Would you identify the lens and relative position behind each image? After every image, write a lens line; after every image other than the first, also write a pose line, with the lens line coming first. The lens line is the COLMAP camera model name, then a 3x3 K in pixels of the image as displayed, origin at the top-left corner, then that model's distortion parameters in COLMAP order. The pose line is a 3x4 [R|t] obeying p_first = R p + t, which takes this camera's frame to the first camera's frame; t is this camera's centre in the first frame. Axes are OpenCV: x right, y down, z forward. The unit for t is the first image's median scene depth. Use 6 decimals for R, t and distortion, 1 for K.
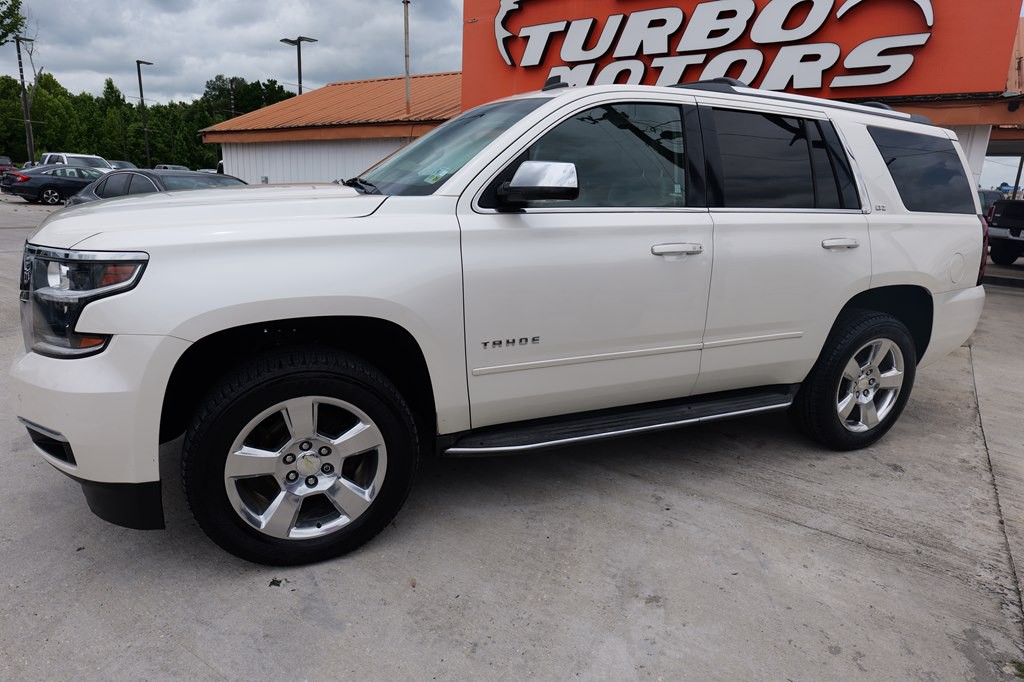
lens RADIAL K [[599.1, 0, 516.7], [0, 599.1, 327.6], [0, 0, 1]] dist [-0.017753, 0.007238]
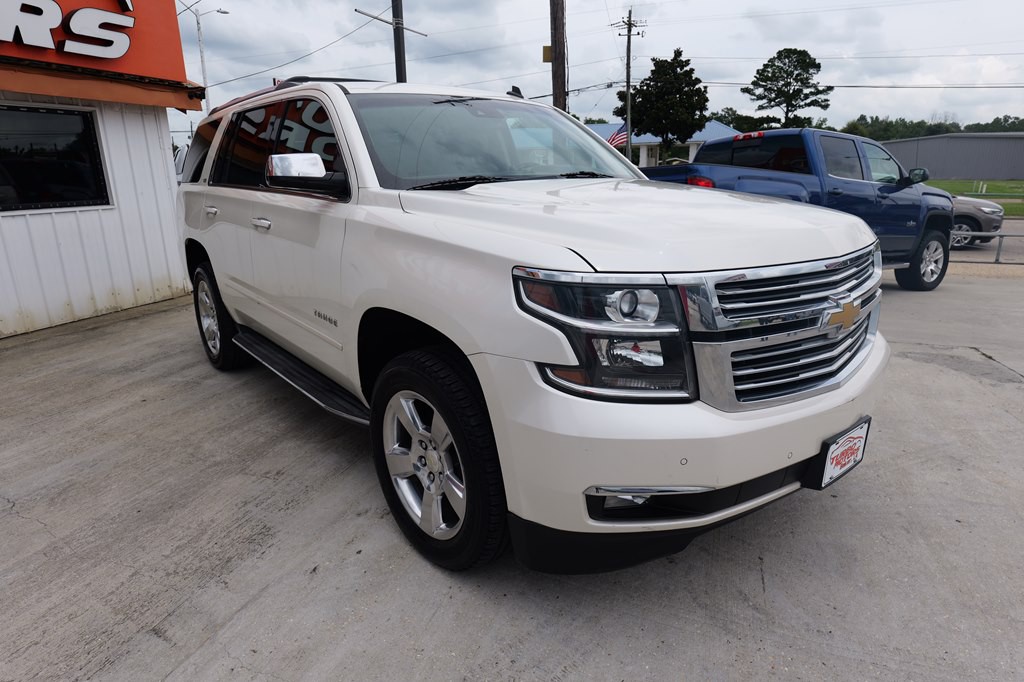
lens RADIAL K [[599.1, 0, 509.2], [0, 599.1, 337.4], [0, 0, 1]] dist [-0.017753, 0.007238]
pose [[-0.262158, -0.293971, 0.919160, -0.637108], [0.219910, 0.909214, 0.353511, -0.194377], [-0.939634, 0.294808, -0.173710, 0.700733]]
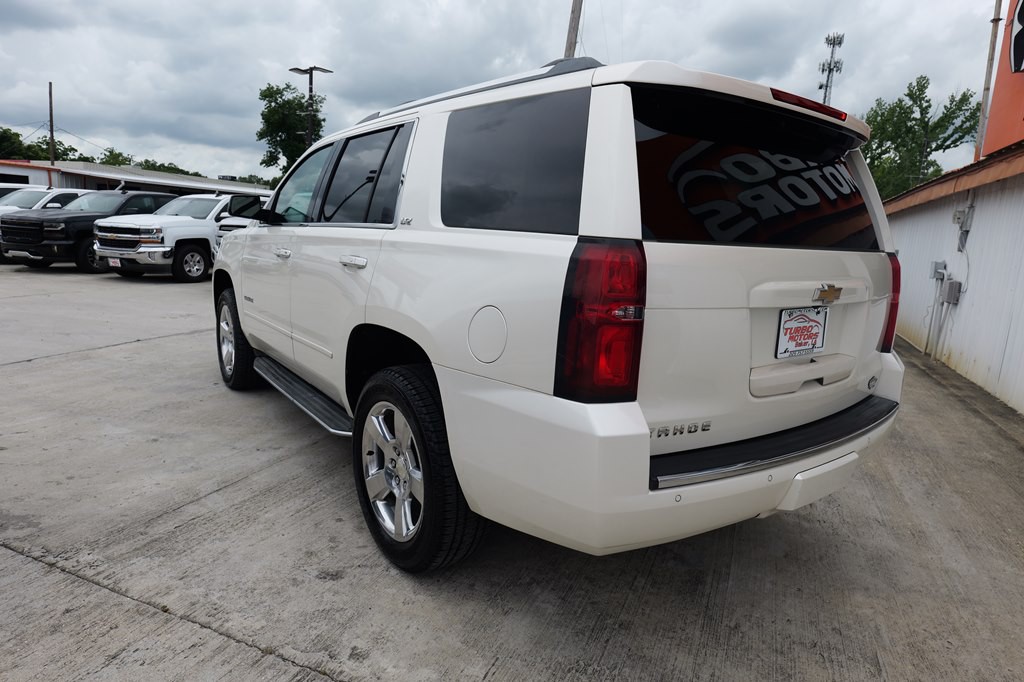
lens RADIAL K [[599.1, 0, 514.4], [0, 599.1, 336.8], [0, 0, 1]] dist [-0.017753, 0.007238]
pose [[0.215716, 0.140633, -0.966276, 0.784438], [-0.267876, 0.960132, 0.079937, -0.091355], [0.938994, 0.241598, 0.244788, 0.564377]]
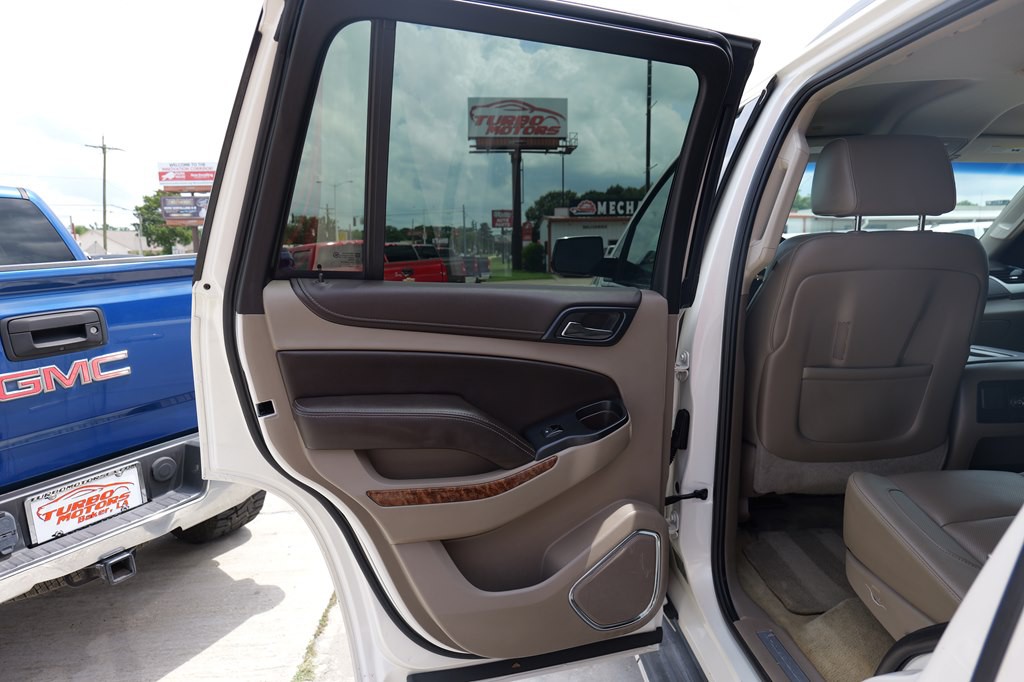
lens RADIAL K [[599.1, 0, 515.0], [0, 599.1, 335.2], [0, 0, 1]] dist [-0.017753, 0.007238]
pose [[-0.787207, 0.057084, -0.614042, 0.404130], [-0.154805, 0.945533, 0.286361, -0.135098], [0.596943, 0.320482, -0.735493, 0.620807]]
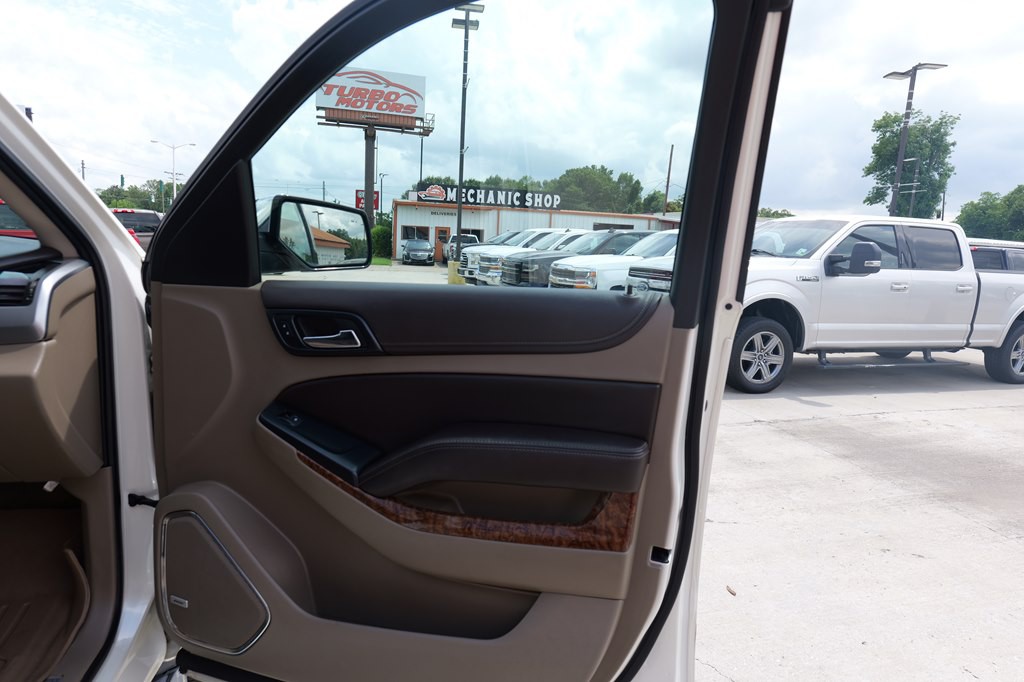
lens RADIAL K [[599.1, 0, 516.5], [0, 599.1, 336.4], [0, 0, 1]] dist [-0.017753, 0.007238]
pose [[-0.652104, 0.044777, -0.756806, -0.142374], [-0.244703, 0.932393, 0.266014, -0.178373], [0.717552, 0.358662, -0.597060, 0.721906]]
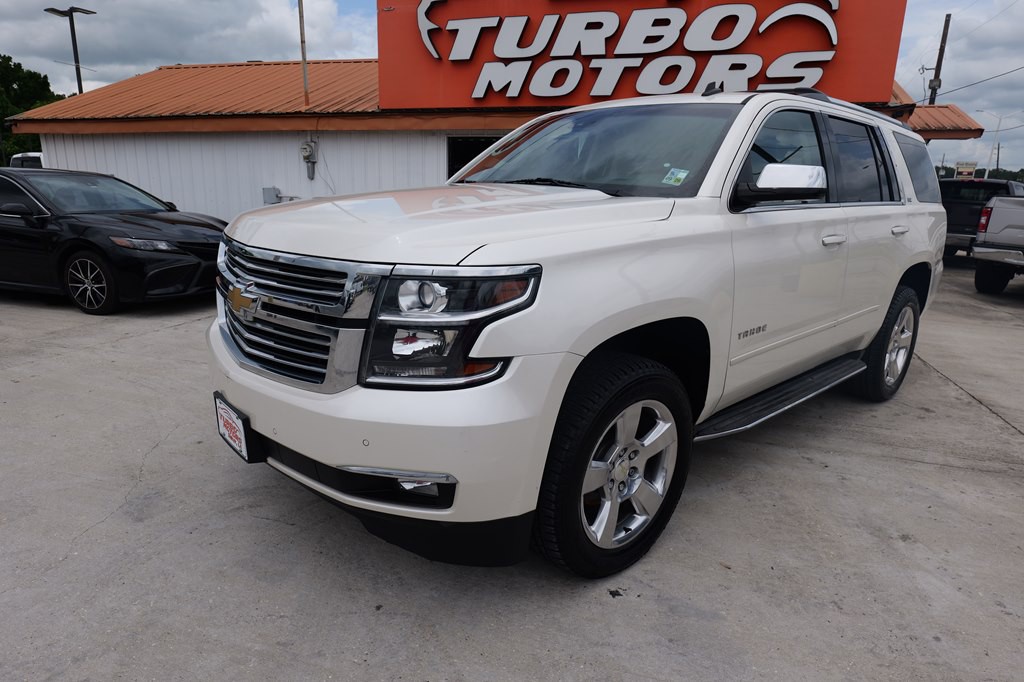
lens RADIAL K [[599.1, 0, 512.2], [0, 599.1, 335.2], [0, 0, 1]] dist [-0.017753, 0.007238]
pose [[0.952498, -0.084918, 0.292466, -0.314155], [0.078604, 0.996350, 0.033296, -0.016947], [-0.294226, -0.008725, 0.955696, 0.041103]]
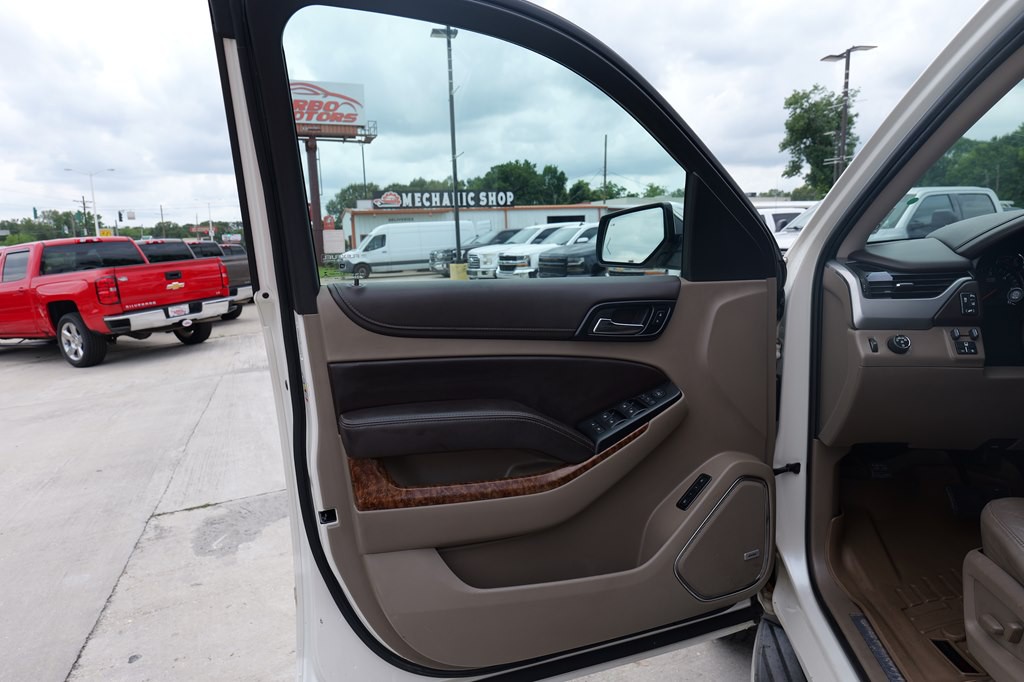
lens RADIAL K [[599.1, 0, 506.7], [0, 599.1, 337.0], [0, 0, 1]] dist [-0.017753, 0.007238]
pose [[-0.567789, 0.111101, -0.815642, 0.252572], [-0.172837, 0.952673, 0.250082, -0.100599], [0.804825, 0.282967, -0.521715, 0.455898]]
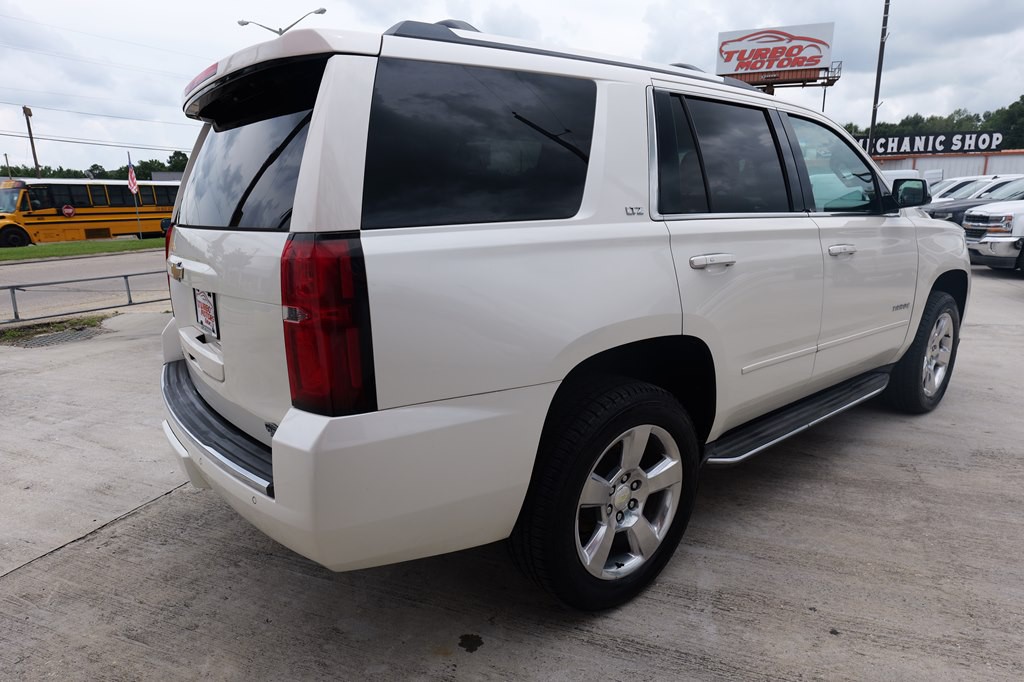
lens RADIAL K [[599.1, 0, 518.9], [0, 599.1, 338.2], [0, 0, 1]] dist [-0.017753, 0.007238]
pose [[-0.967566, 0.033142, -0.250437, 0.371969], [-0.078875, 0.902162, 0.424125, -0.269737], [0.239991, 0.430122, -0.870287, 1.197919]]
